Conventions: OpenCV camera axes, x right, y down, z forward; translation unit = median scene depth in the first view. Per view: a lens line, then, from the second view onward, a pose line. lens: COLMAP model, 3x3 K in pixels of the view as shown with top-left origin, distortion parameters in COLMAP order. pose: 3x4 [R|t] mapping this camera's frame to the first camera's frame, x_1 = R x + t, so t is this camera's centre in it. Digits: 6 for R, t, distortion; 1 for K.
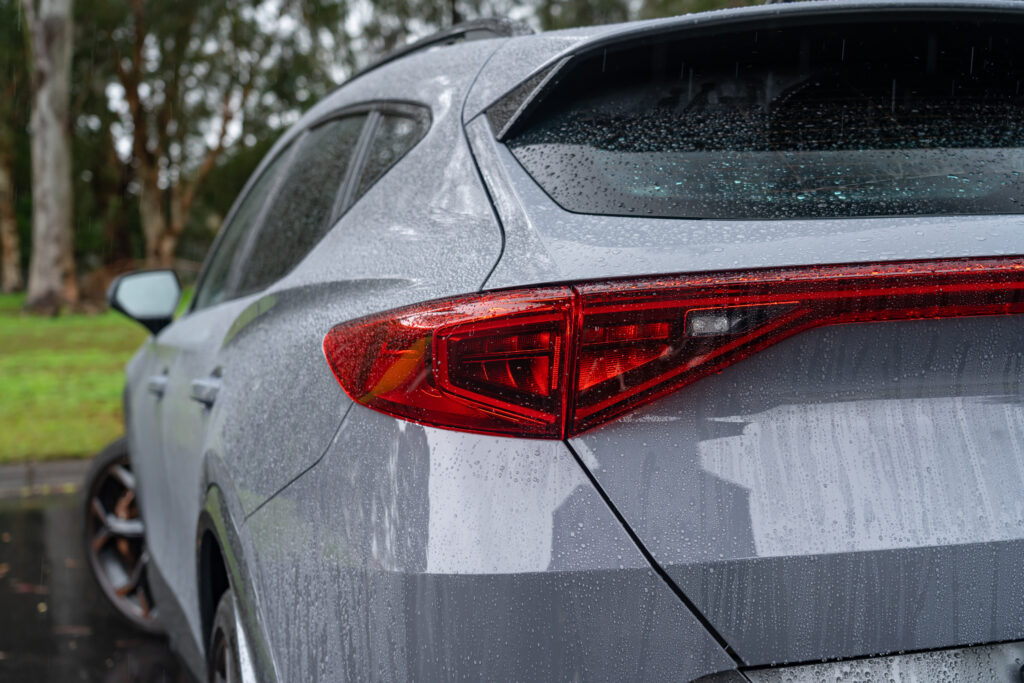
lens RADIAL K [[1375.3, 0, 520.3], [0, 1375.3, 341.3], [0, 0, 1]] dist [0.068538, 0.000000]
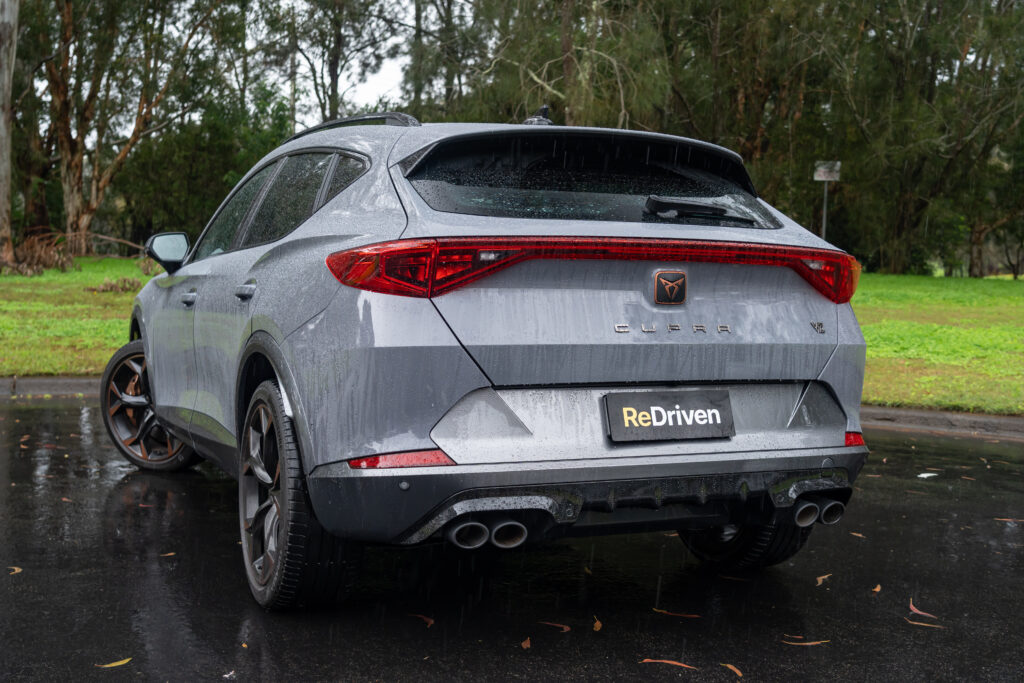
lens RADIAL K [[1210.0, 0, 514.5], [0, 1210.0, 339.4], [0, 0, 1]] dist [0.064583, 0.000000]
pose [[0.992971, 0.043868, 0.109926, -0.054464], [-0.044985, 0.998958, 0.007698, 0.121038], [-0.109474, -0.012589, 0.993910, -1.242910]]
